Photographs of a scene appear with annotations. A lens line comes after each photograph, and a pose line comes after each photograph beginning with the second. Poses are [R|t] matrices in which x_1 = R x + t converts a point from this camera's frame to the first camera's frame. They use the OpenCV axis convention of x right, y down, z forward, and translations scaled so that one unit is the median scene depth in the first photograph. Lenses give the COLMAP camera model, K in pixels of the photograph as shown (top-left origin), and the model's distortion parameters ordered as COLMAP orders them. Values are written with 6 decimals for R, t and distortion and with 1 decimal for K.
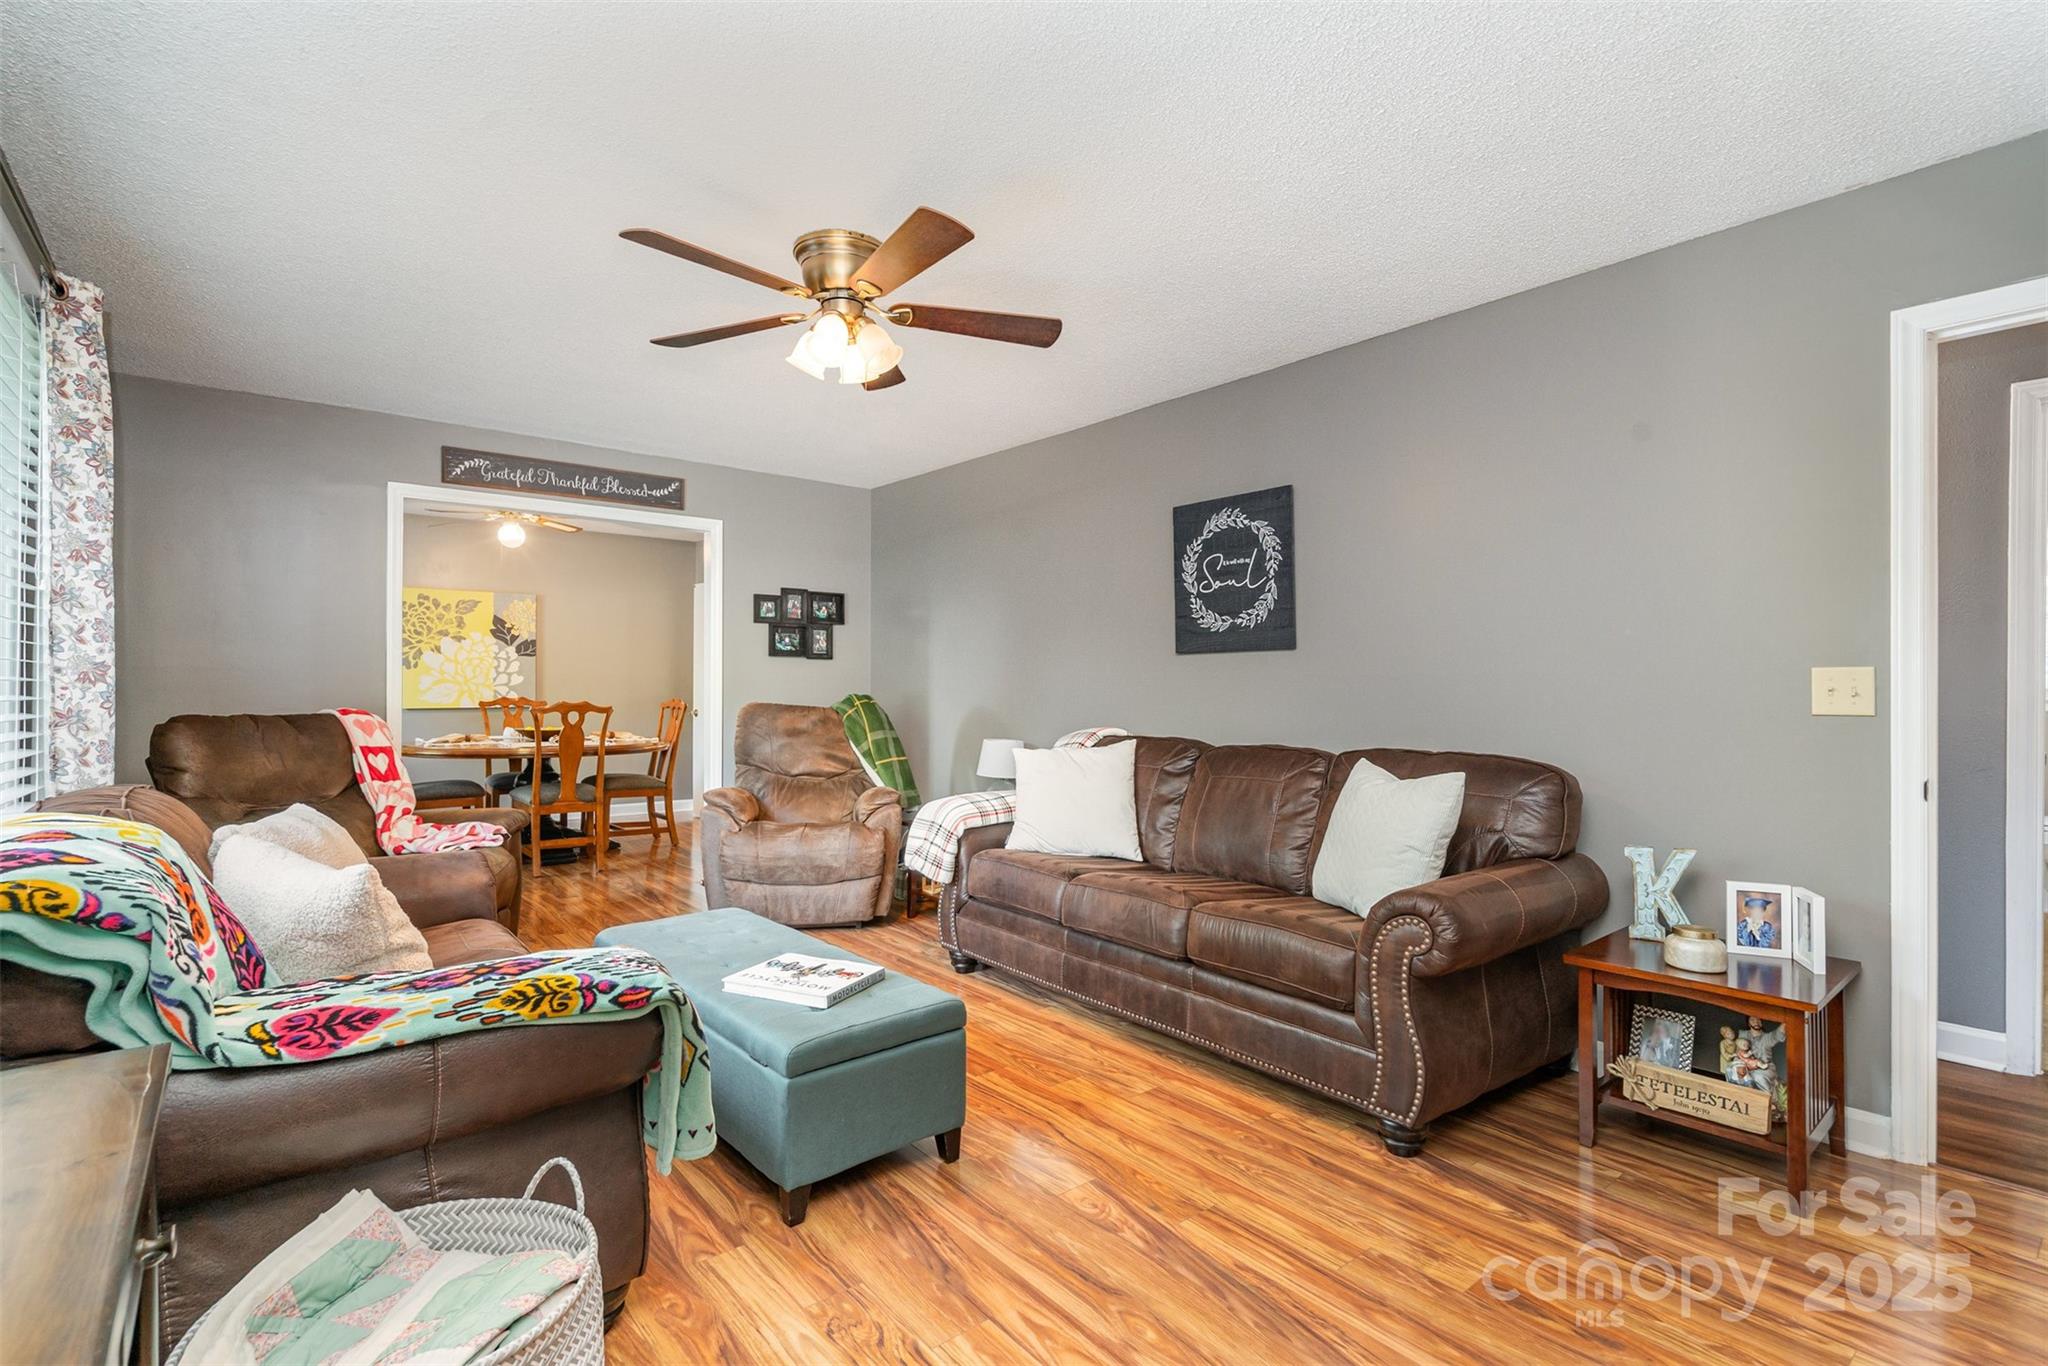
lens RADIAL K [[961.6, 0, 1031.3], [0, 961.6, 679.0], [0, 0, 1]] dist [0.001836, 0.000181]
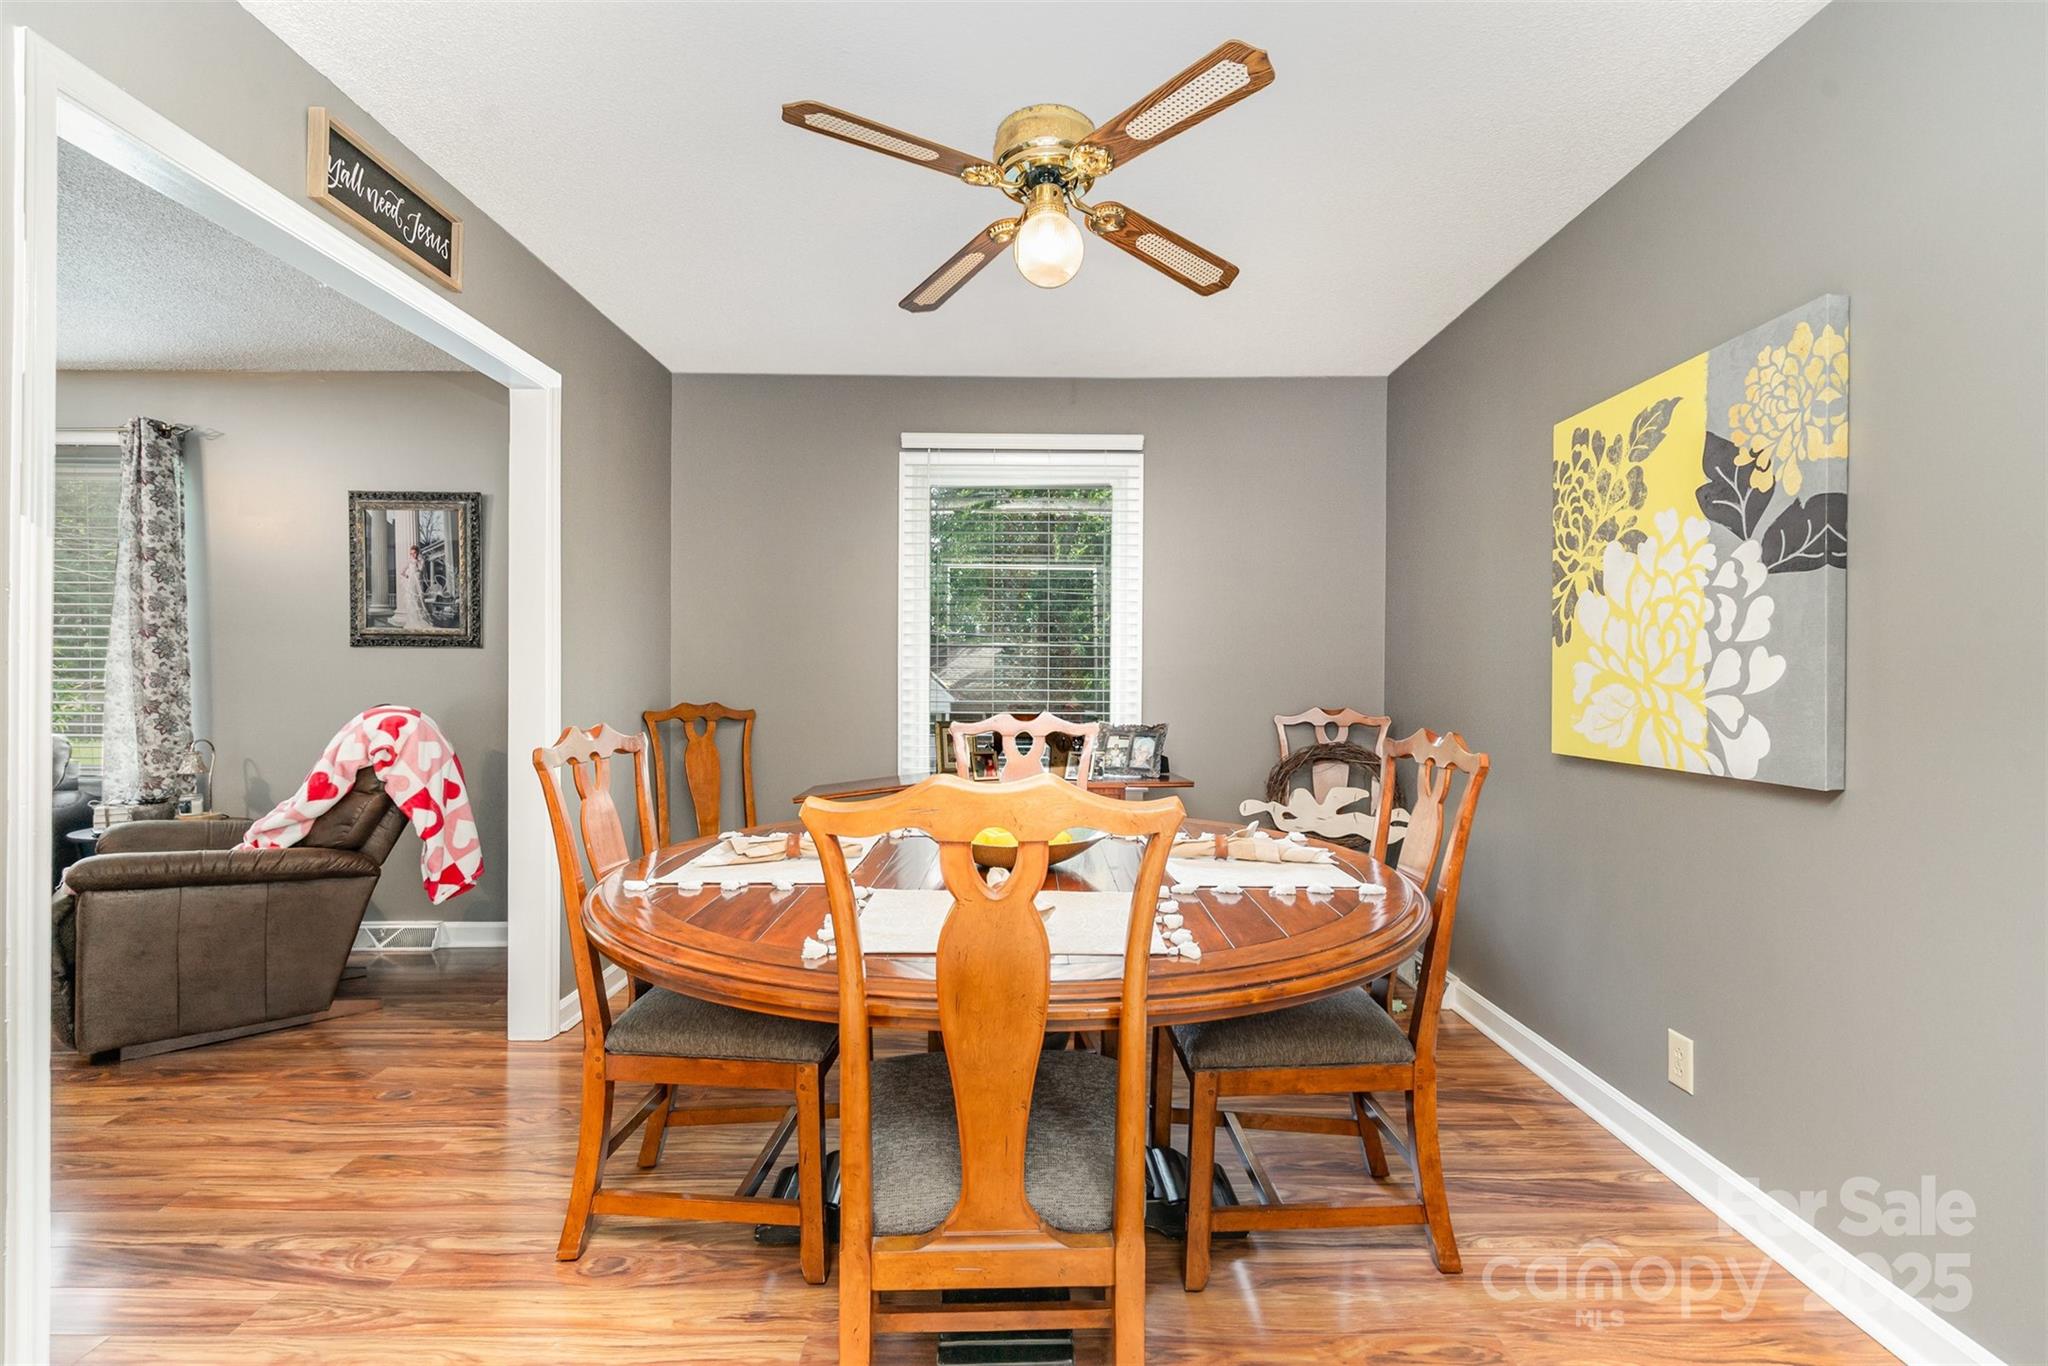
lens RADIAL K [[961.6, 0, 1029.7], [0, 961.6, 677.3], [0, 0, 1]] dist [0.001836, 0.000181]
pose [[-0.641322, -0.009161, -0.767218, -0.361453], [-0.005141, 0.999958, -0.007642, 0.008192], [0.767255, -0.000957, -0.641341, 1.619508]]
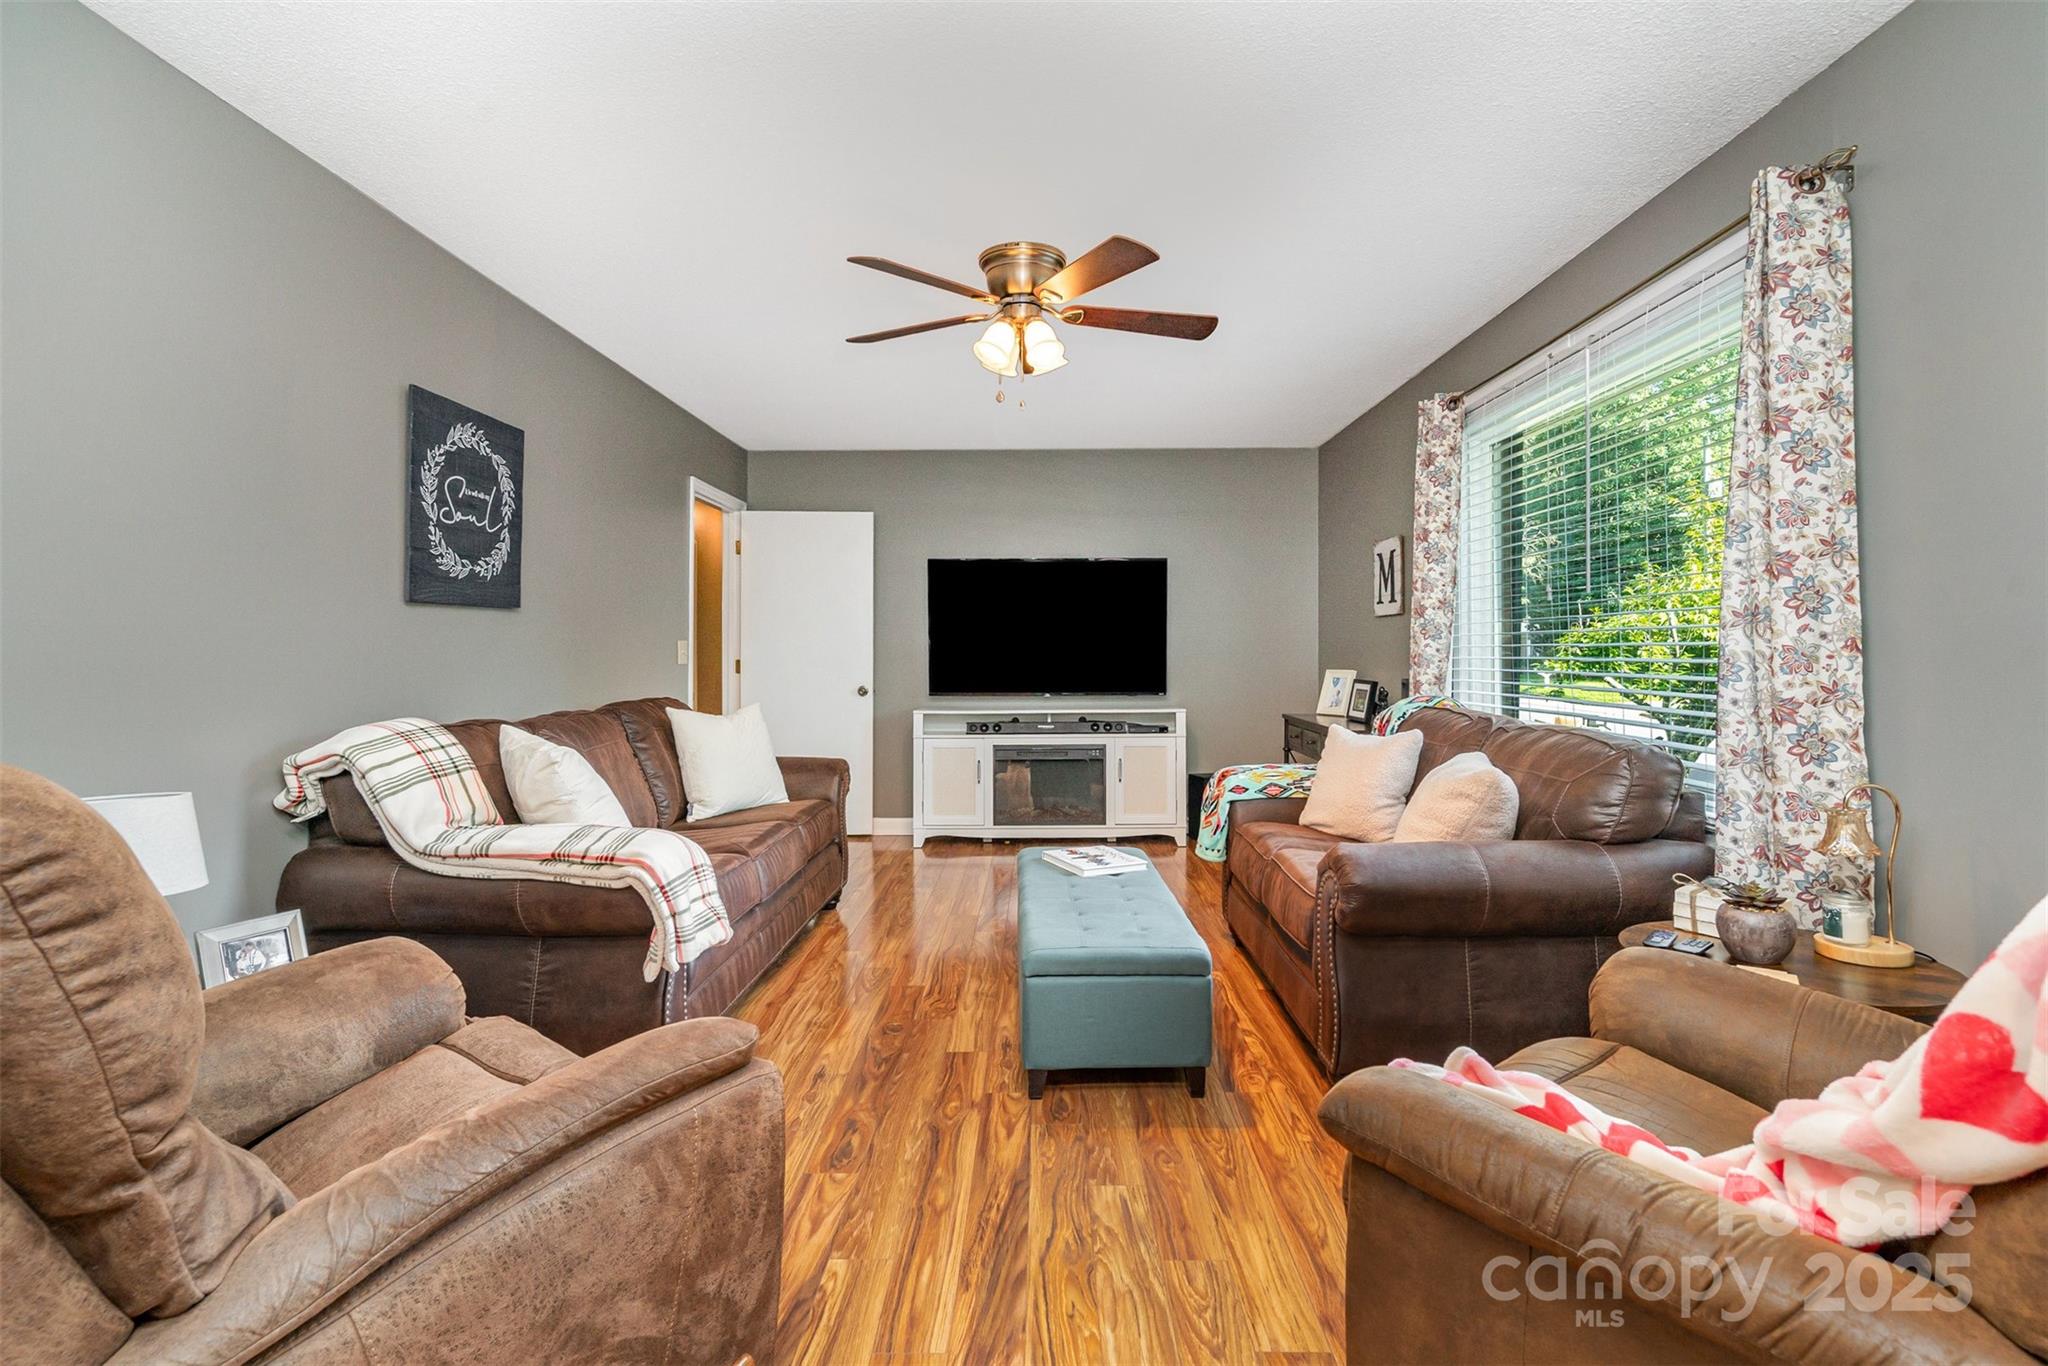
lens RADIAL K [[961.6, 0, 1025.6], [0, 961.6, 663.4], [0, 0, 1]] dist [0.001836, 0.000181]
pose [[-0.754209, -0.009284, 0.656569, -0.538842], [-0.005408, 0.999954, 0.007928, 0.008139], [-0.656612, 0.002429, -0.754224, 1.064671]]
